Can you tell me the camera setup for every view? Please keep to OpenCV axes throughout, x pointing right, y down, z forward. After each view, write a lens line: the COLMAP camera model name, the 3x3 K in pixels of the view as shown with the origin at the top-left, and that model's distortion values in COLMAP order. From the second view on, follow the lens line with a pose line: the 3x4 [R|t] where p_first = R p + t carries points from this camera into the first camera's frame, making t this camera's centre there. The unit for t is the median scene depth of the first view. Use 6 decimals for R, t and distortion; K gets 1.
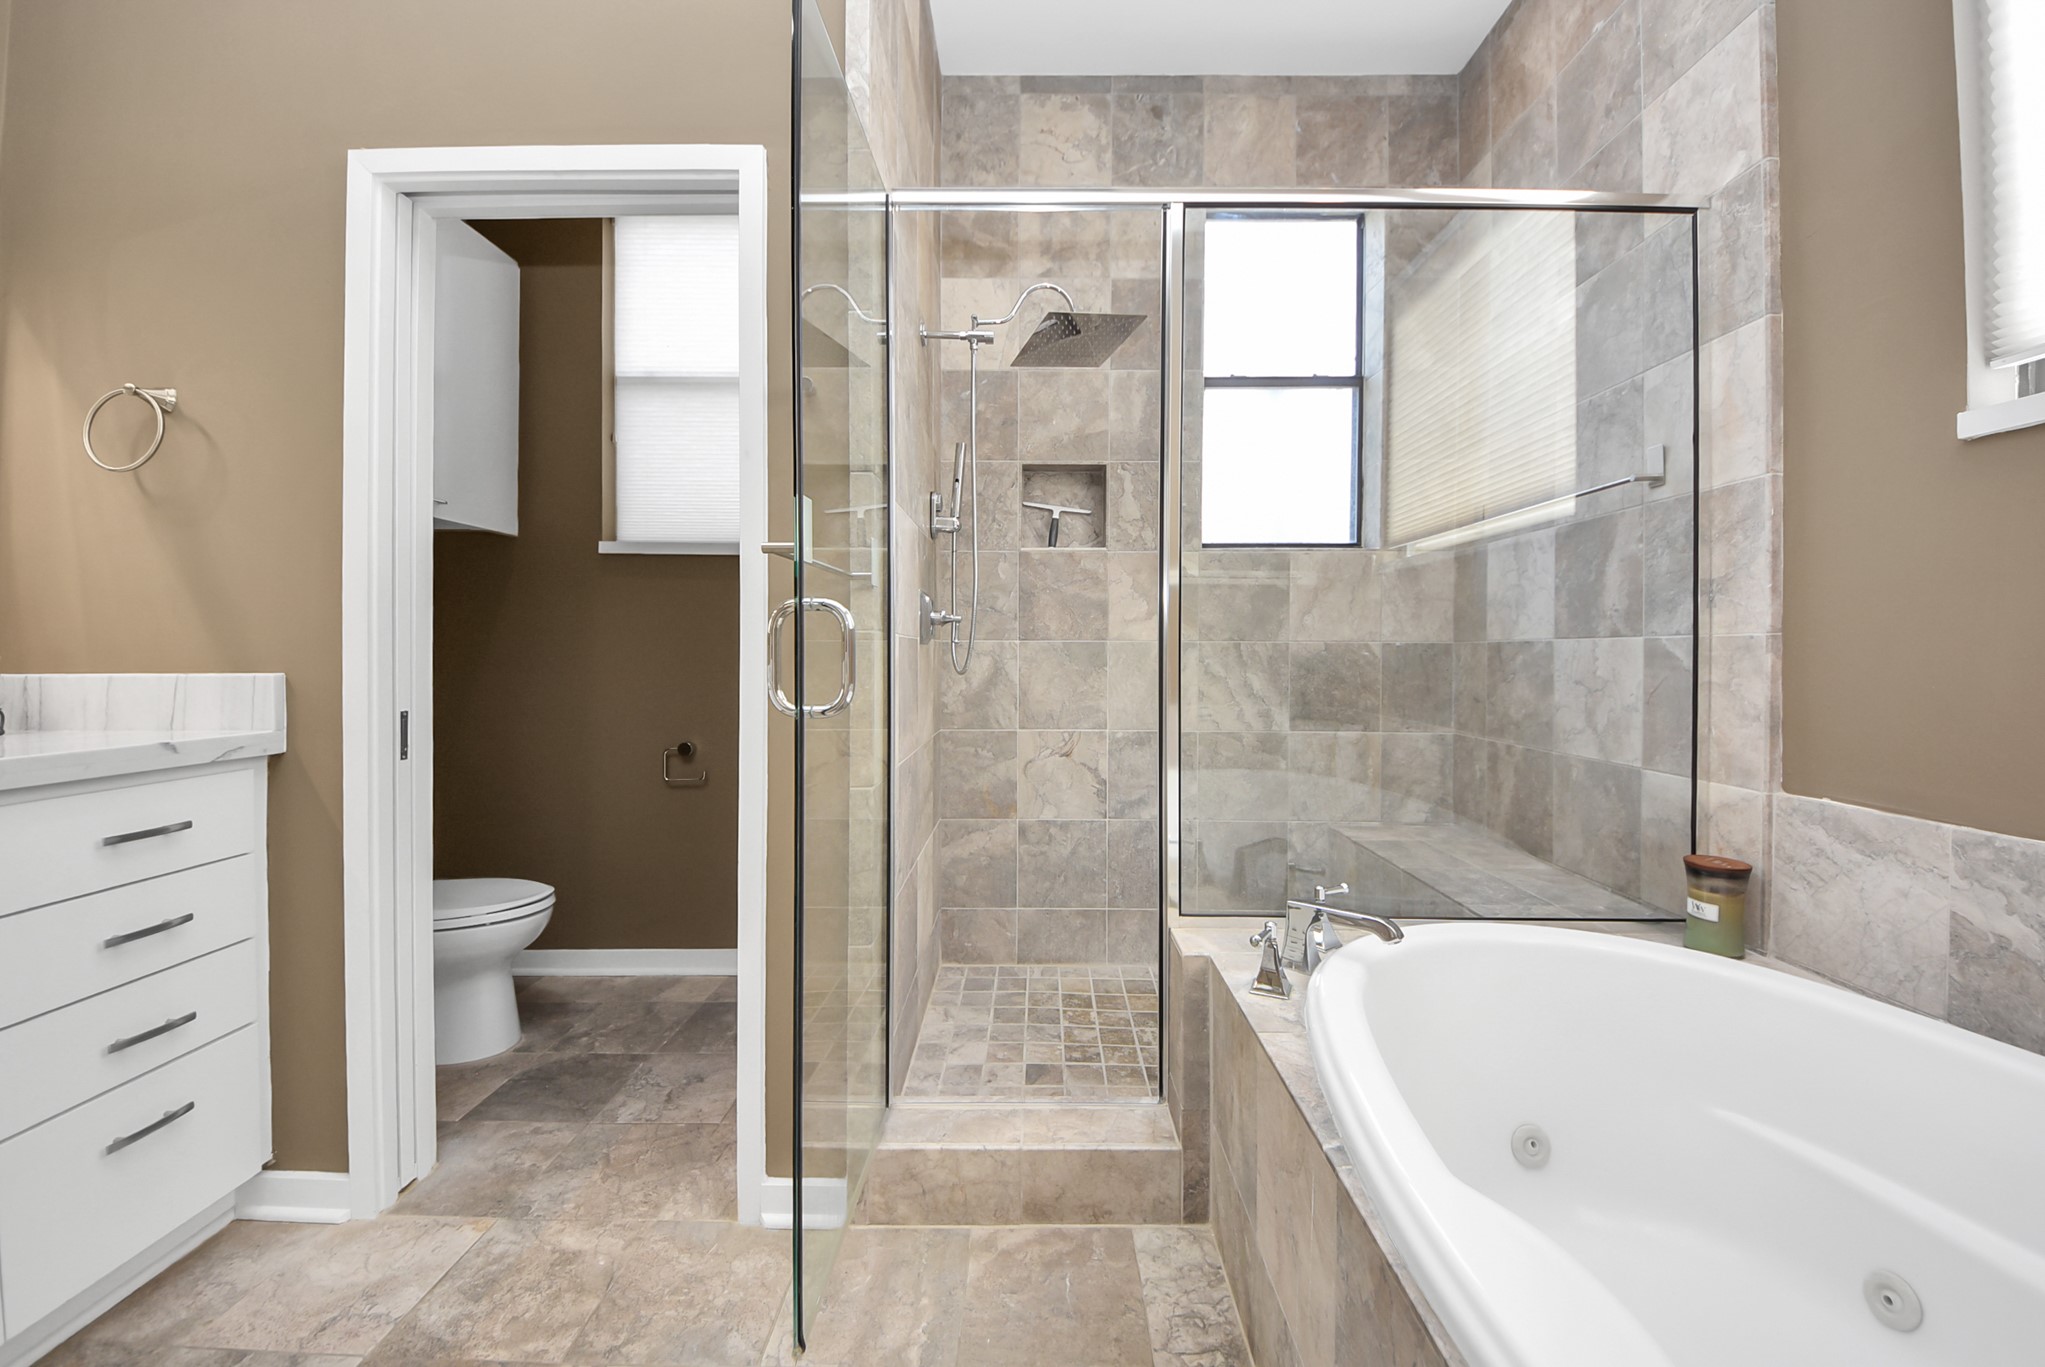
lens RADIAL K [[792.0, 0, 1031.9], [0, 792.0, 643.6], [0, 0, 1]] dist [0.000263, -0.008327]
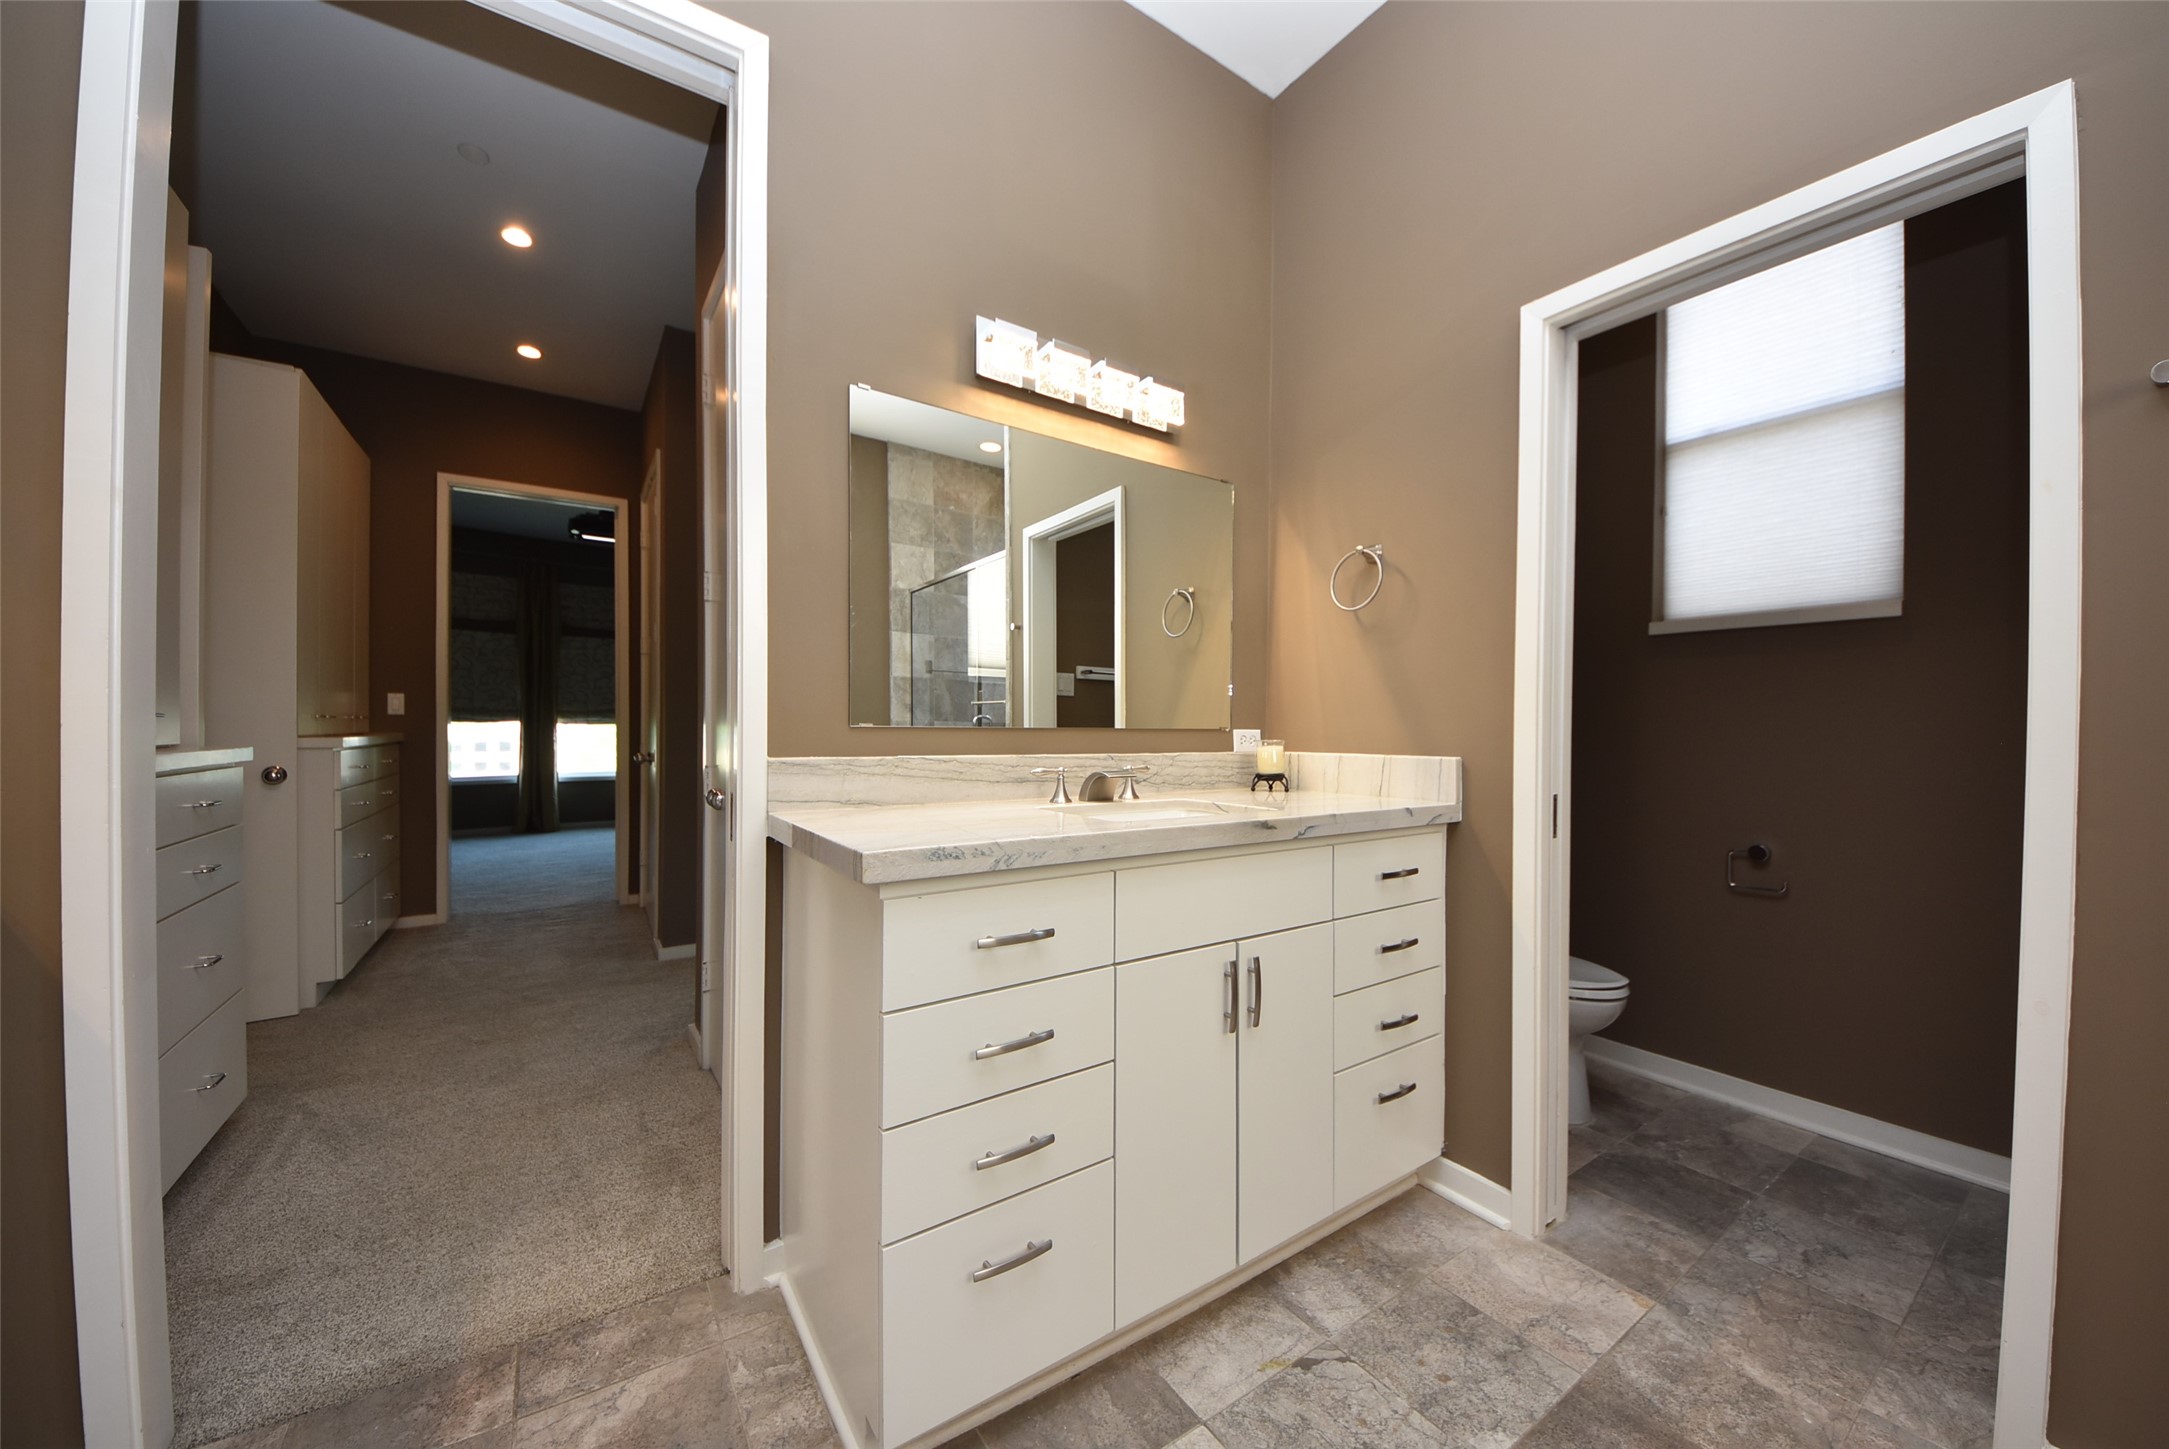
lens RADIAL K [[784.2, 0, 1096.6], [0, 784.2, 723.2], [0, 0, 1]] dist [0.021759, -0.017378]
pose [[0.555140, -0.006836, -0.831729, -0.234087], [0.002774, 0.999976, -0.006367, -0.008384], [0.831753, 0.001228, 0.555145, -0.160775]]
